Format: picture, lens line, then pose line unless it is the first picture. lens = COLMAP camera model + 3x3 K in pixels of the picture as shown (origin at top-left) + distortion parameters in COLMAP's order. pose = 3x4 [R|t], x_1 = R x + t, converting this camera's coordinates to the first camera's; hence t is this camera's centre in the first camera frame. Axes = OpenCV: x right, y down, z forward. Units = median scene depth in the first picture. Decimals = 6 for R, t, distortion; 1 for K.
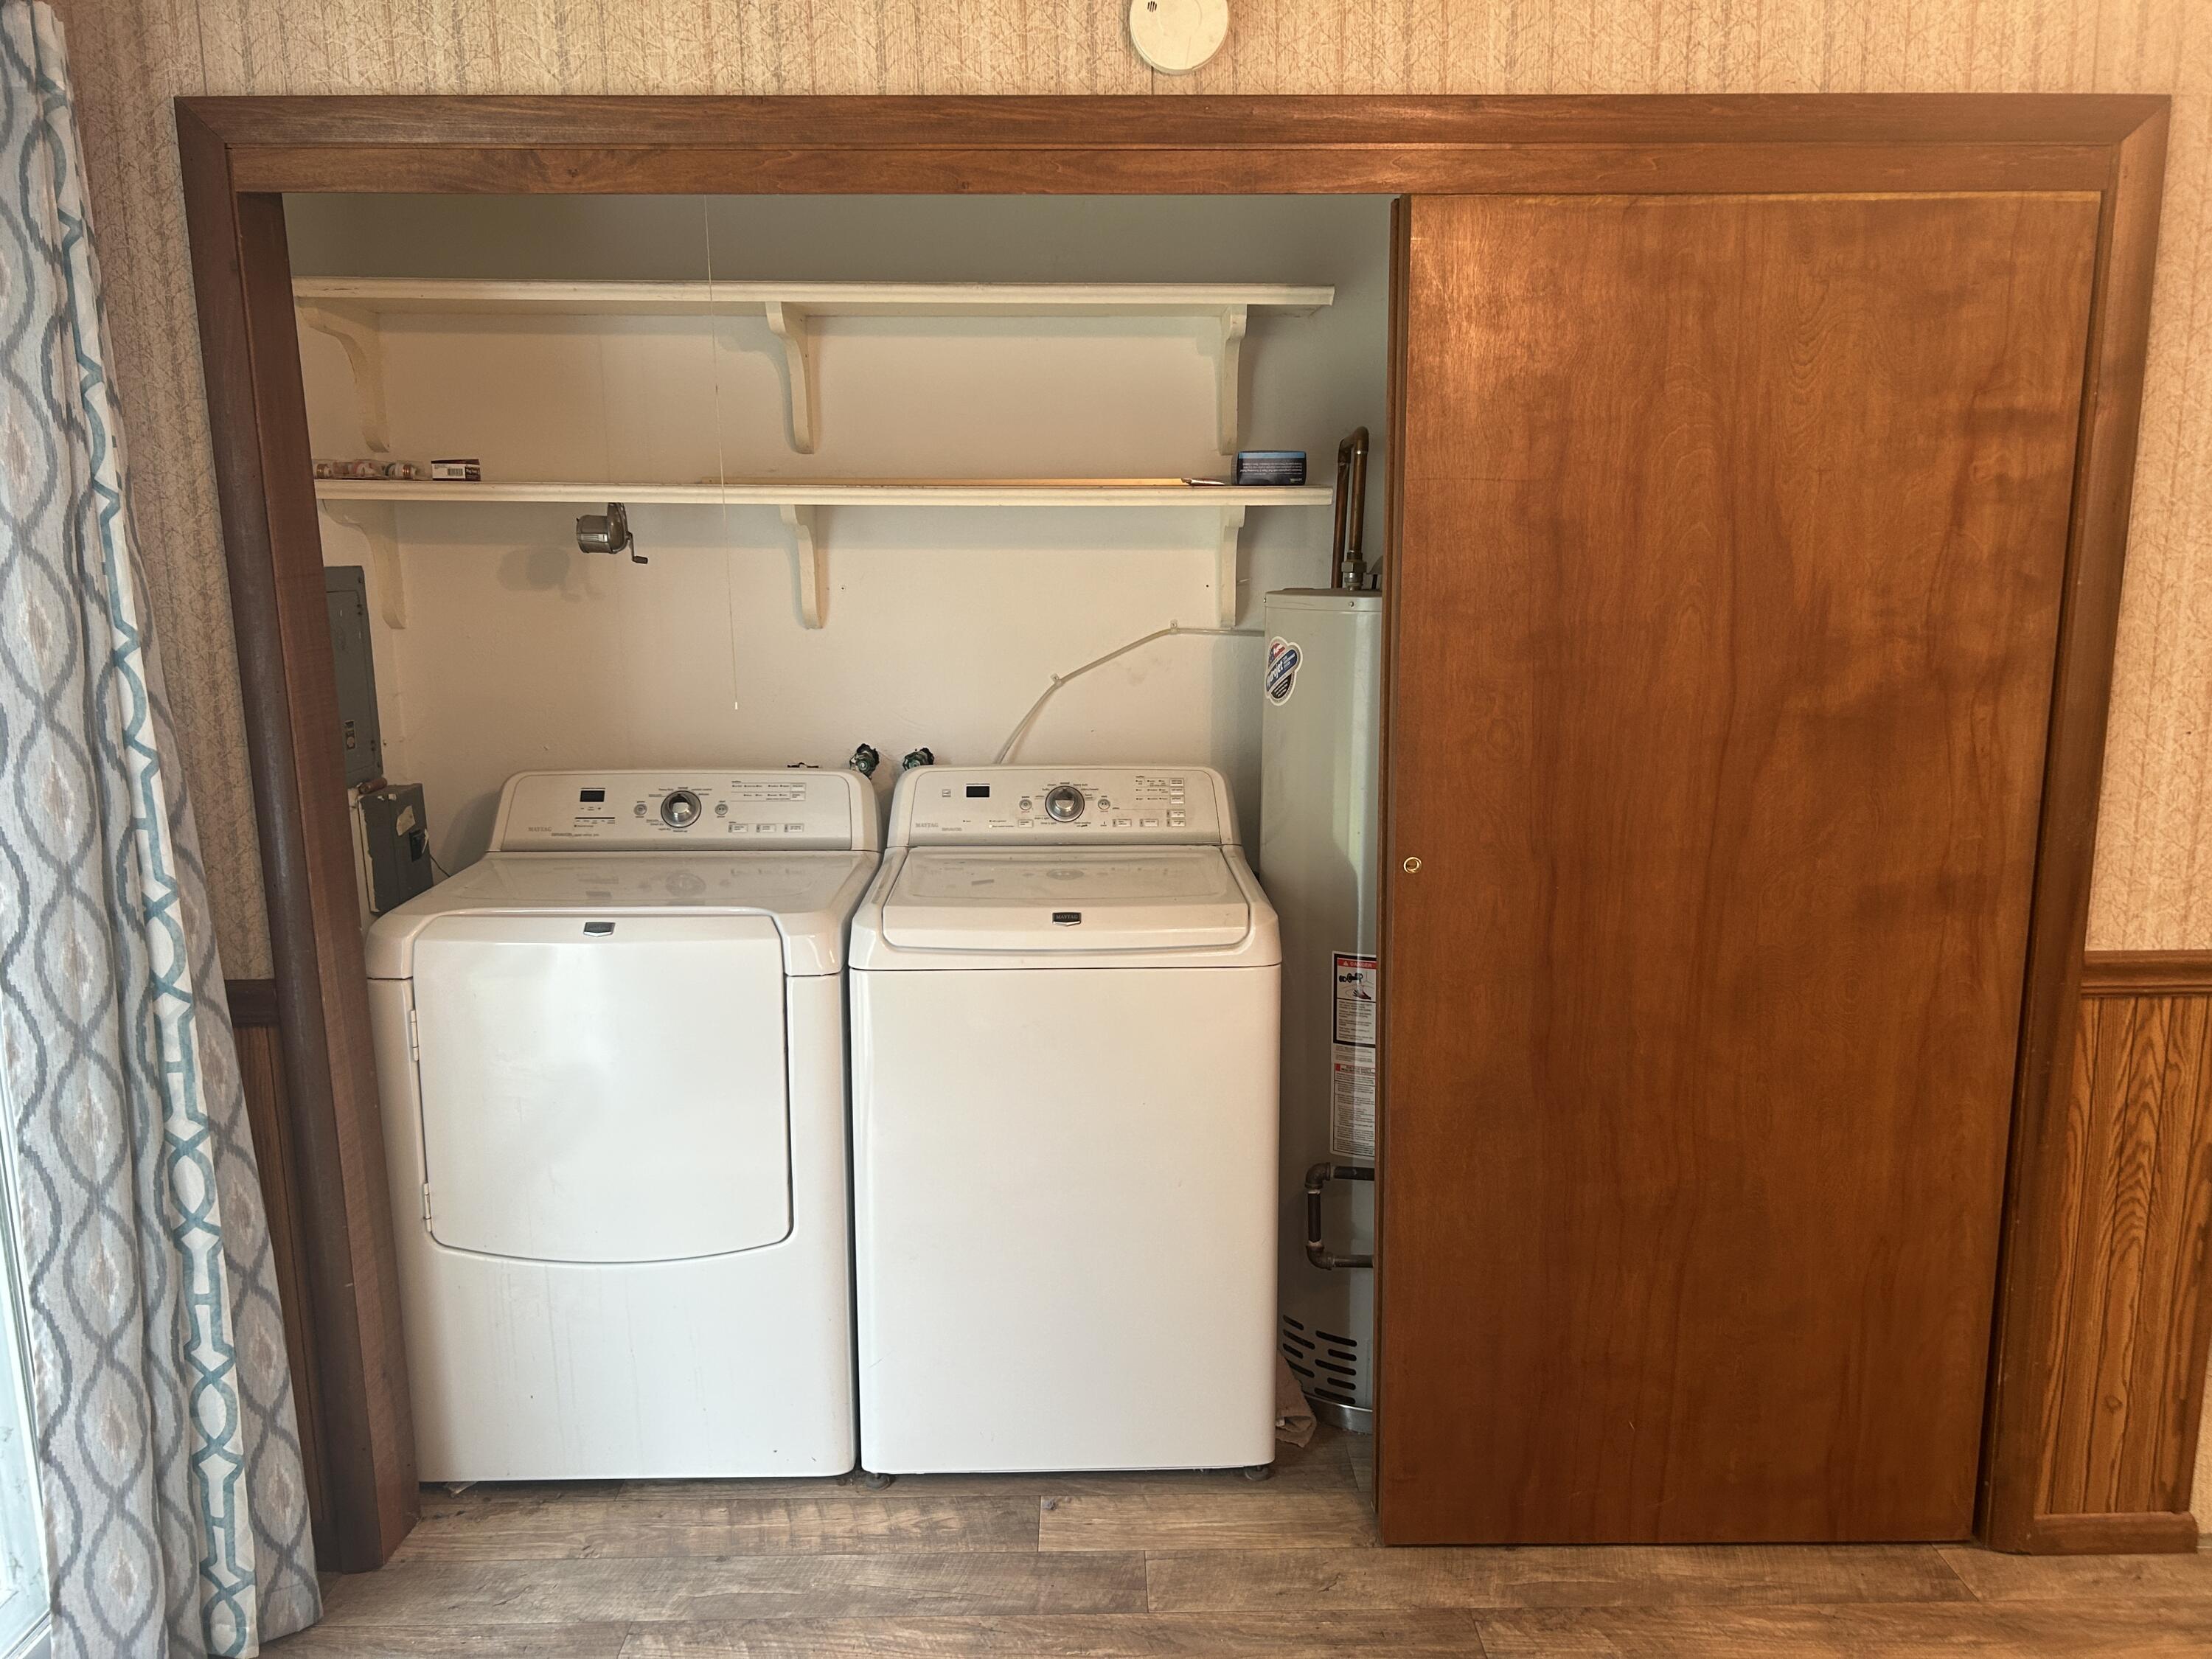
lens RADIAL K [[1686.0, 0, 1103.8], [0, 1686.0, 858.9], [0, 0, 1]] dist [0.023246, -0.001353]
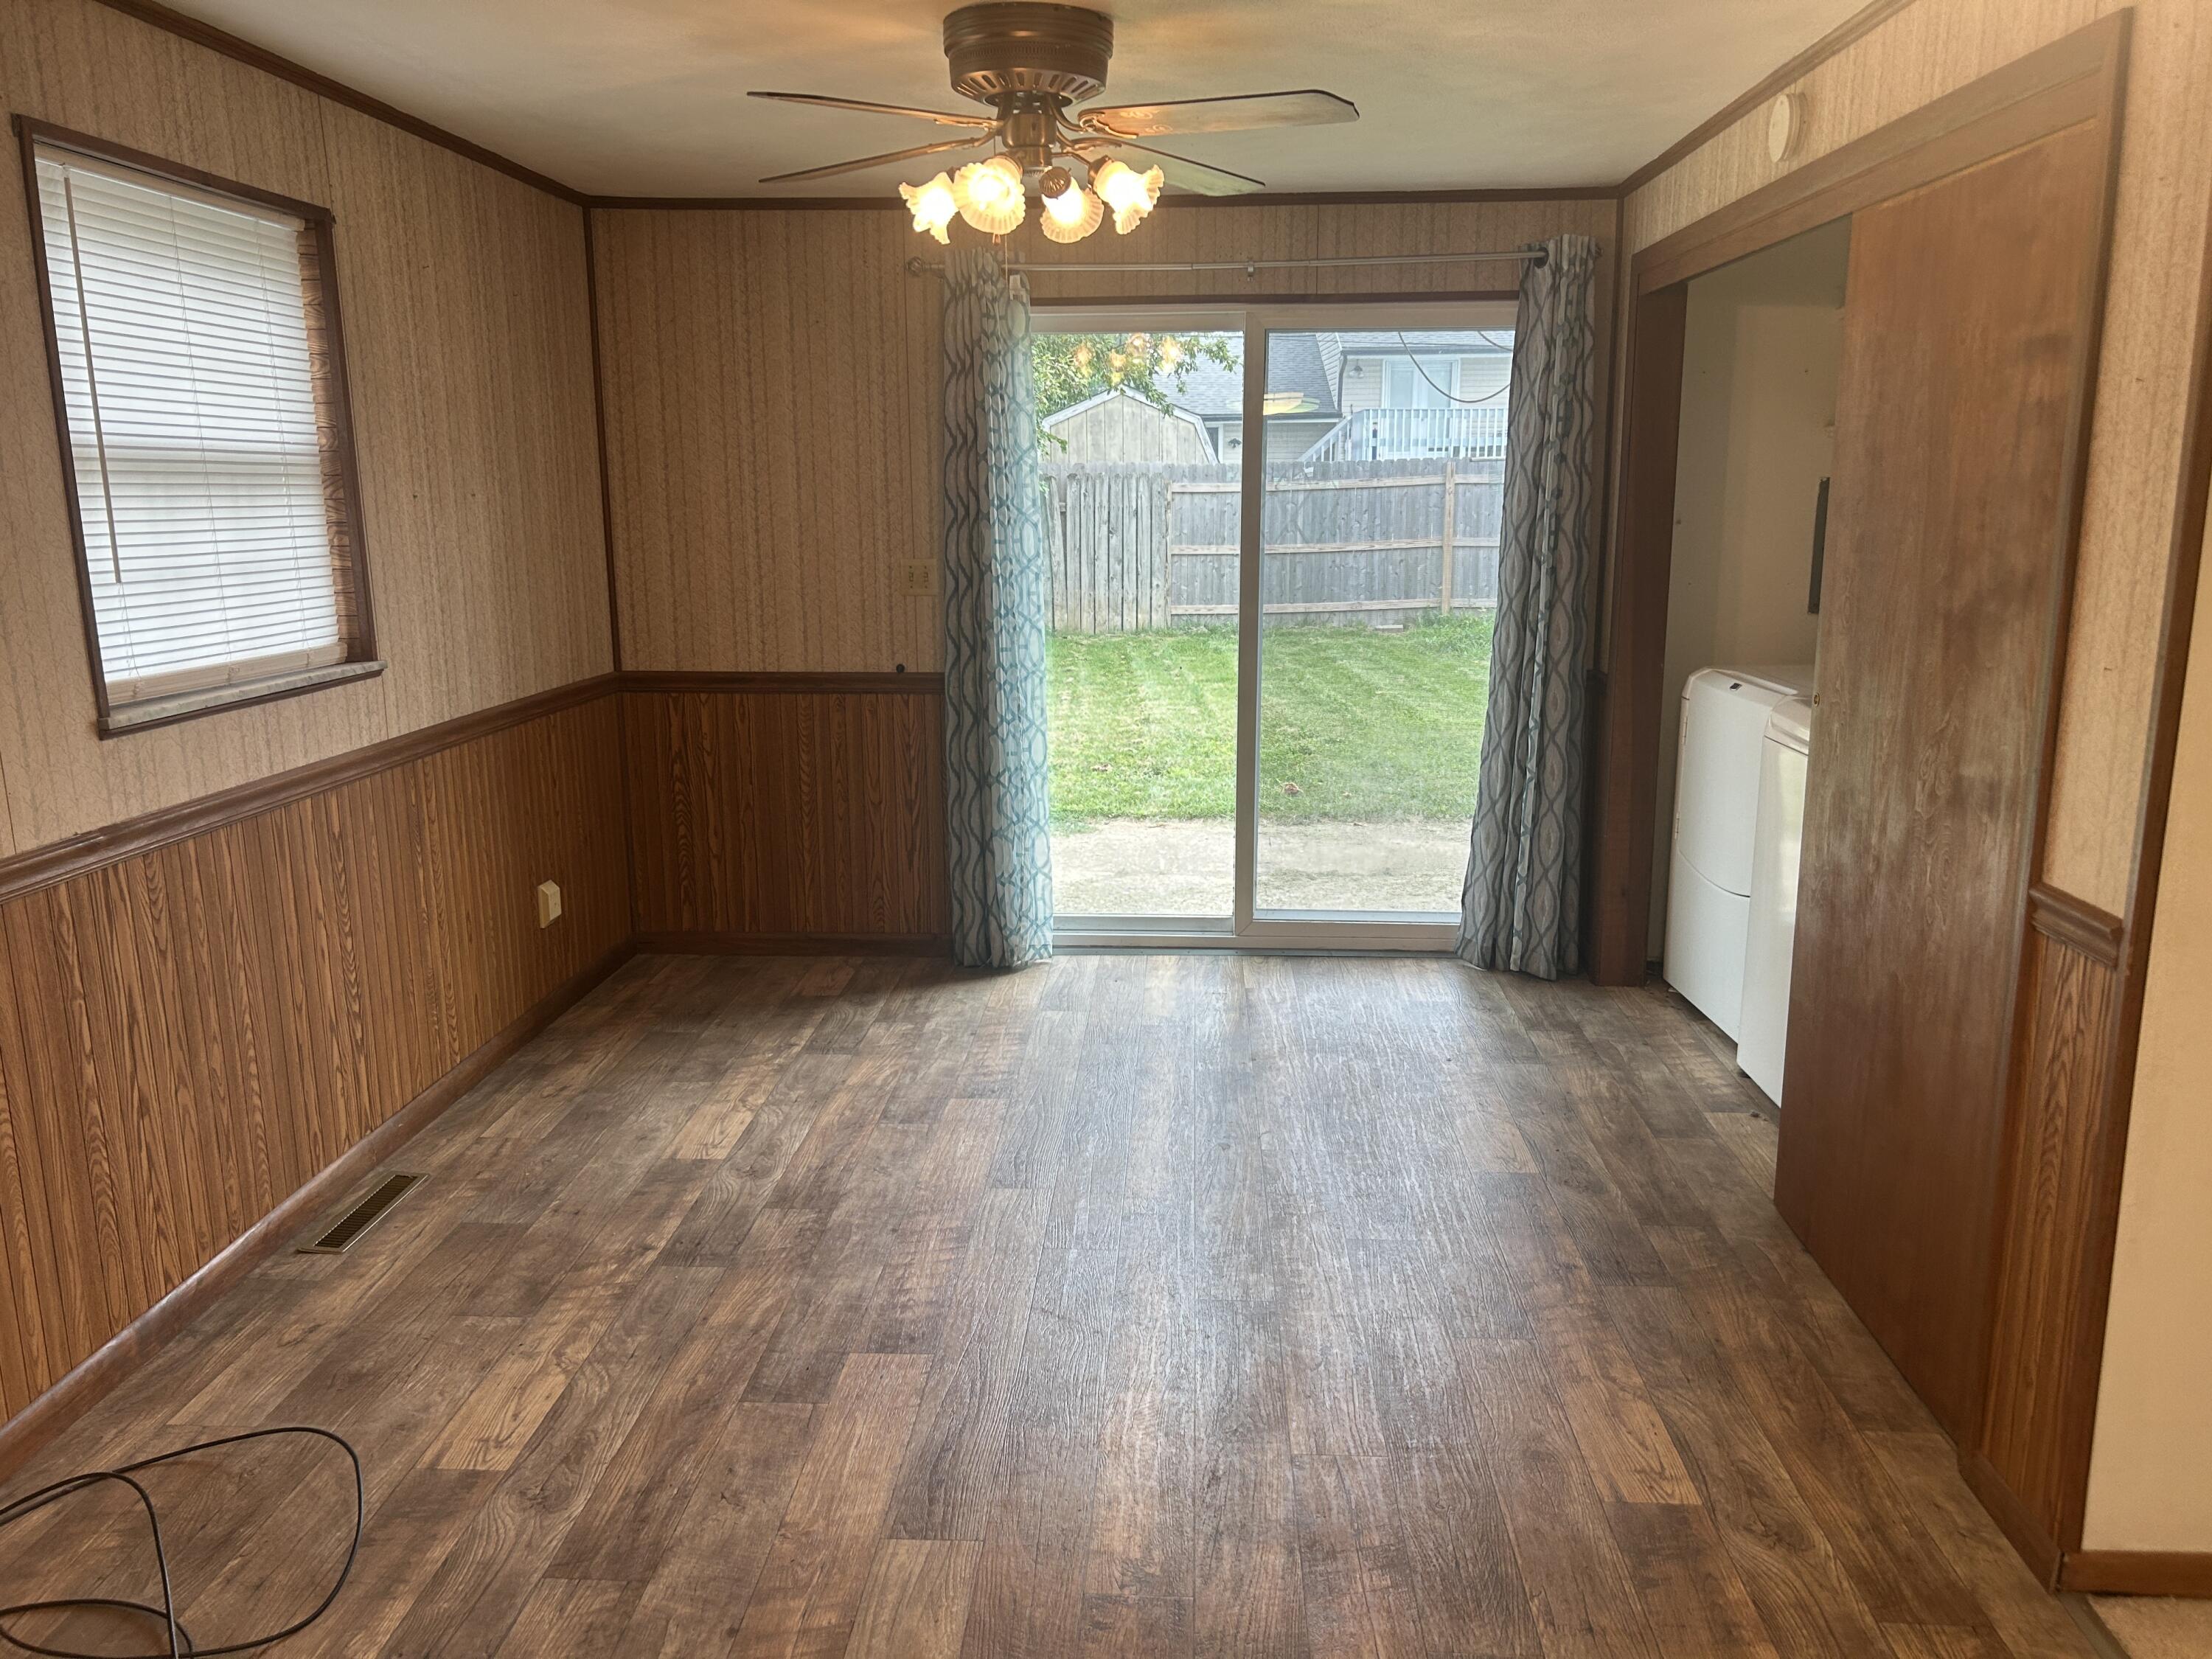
lens RADIAL K [[1686.0, 0, 1103.8], [0, 1686.0, 858.9], [0, 0, 1]] dist [0.023246, -0.001353]
pose [[-0.070509, 0.231959, -0.970167, 1.542733], [-0.177777, 0.954095, 0.241036, -0.097683], [0.981542, 0.189468, -0.026036, 0.478594]]
